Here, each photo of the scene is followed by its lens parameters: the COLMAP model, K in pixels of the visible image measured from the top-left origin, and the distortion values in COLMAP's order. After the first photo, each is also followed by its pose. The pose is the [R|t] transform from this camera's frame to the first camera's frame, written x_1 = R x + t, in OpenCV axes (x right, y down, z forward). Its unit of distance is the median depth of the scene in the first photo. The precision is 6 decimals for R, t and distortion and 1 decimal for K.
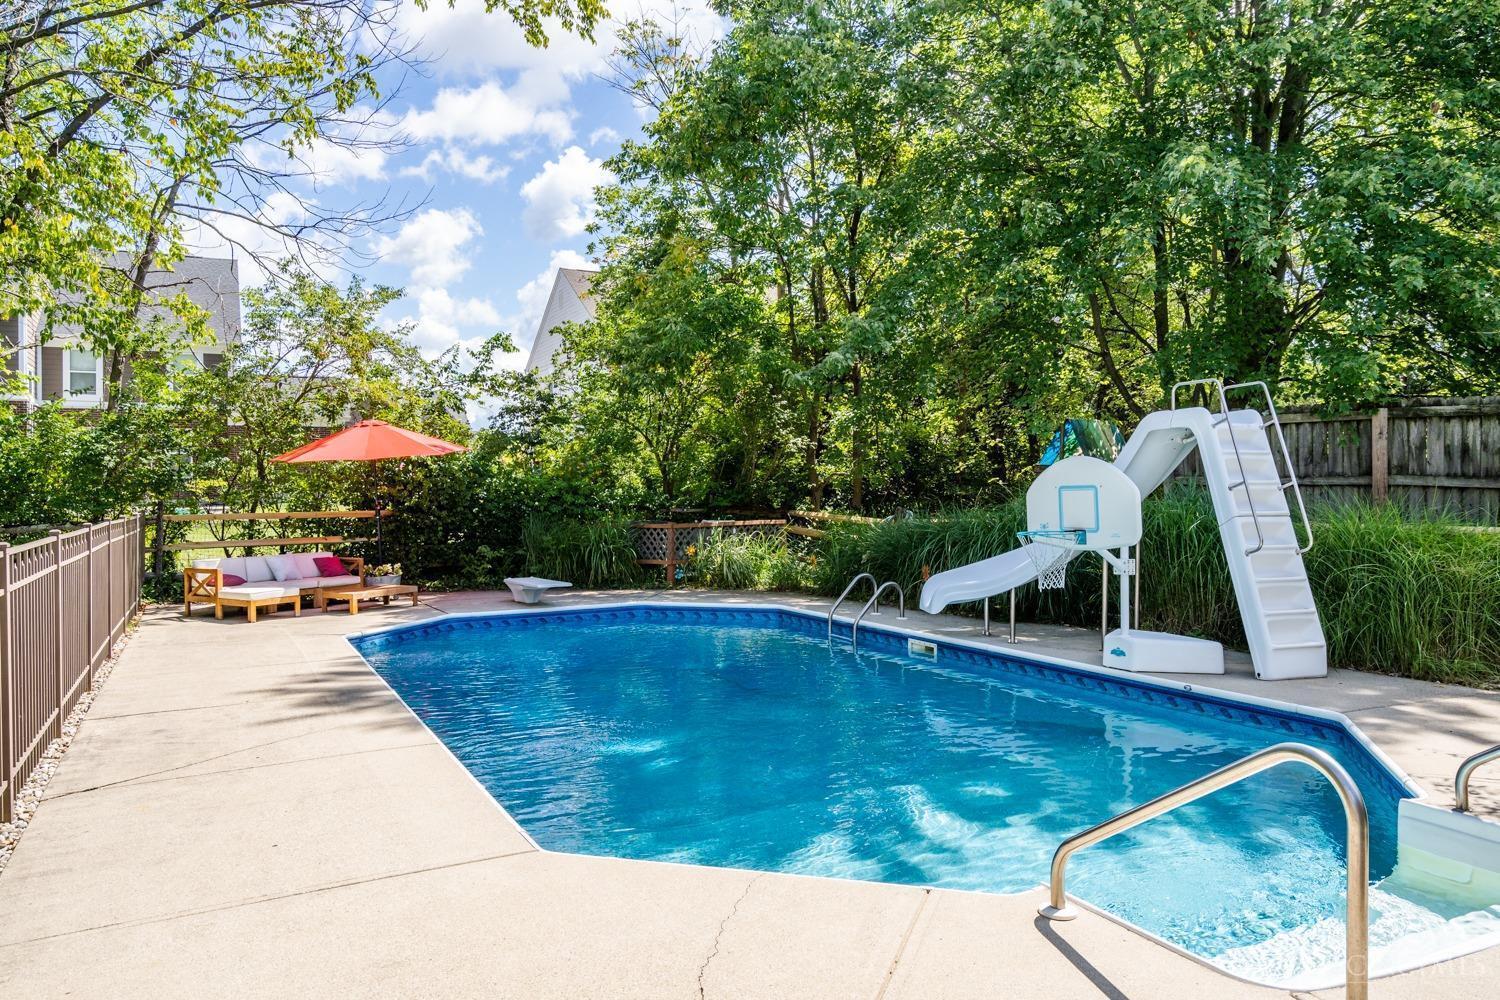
lens RADIAL K [[1018.8, 0, 752.3], [0, 1018.8, 500.8], [0, 0, 1]] dist [-0.017168, -0.000828]
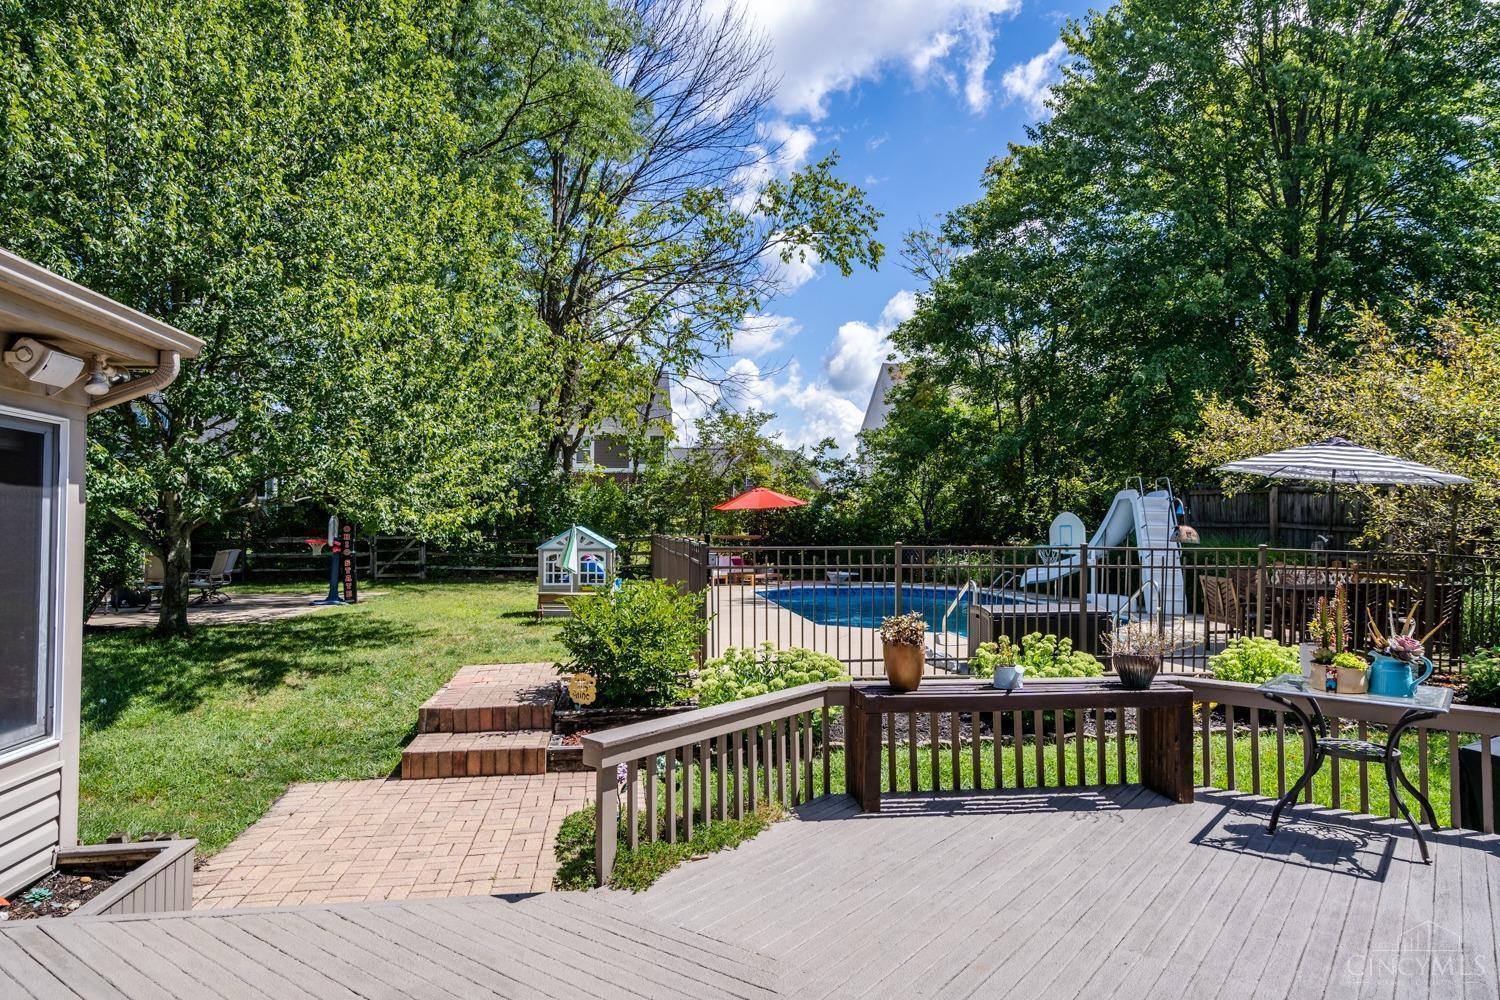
lens RADIAL K [[907.1, 0, 750.4], [0, 907.1, 499.9], [0, 0, 1]] dist [-0.000623, -0.000060]
pose [[0.938686, 0.001565, -0.344770, 0.175780], [-0.014880, 0.999242, -0.035978, 0.004408], [0.344453, 0.038902, 0.937997, -0.541093]]
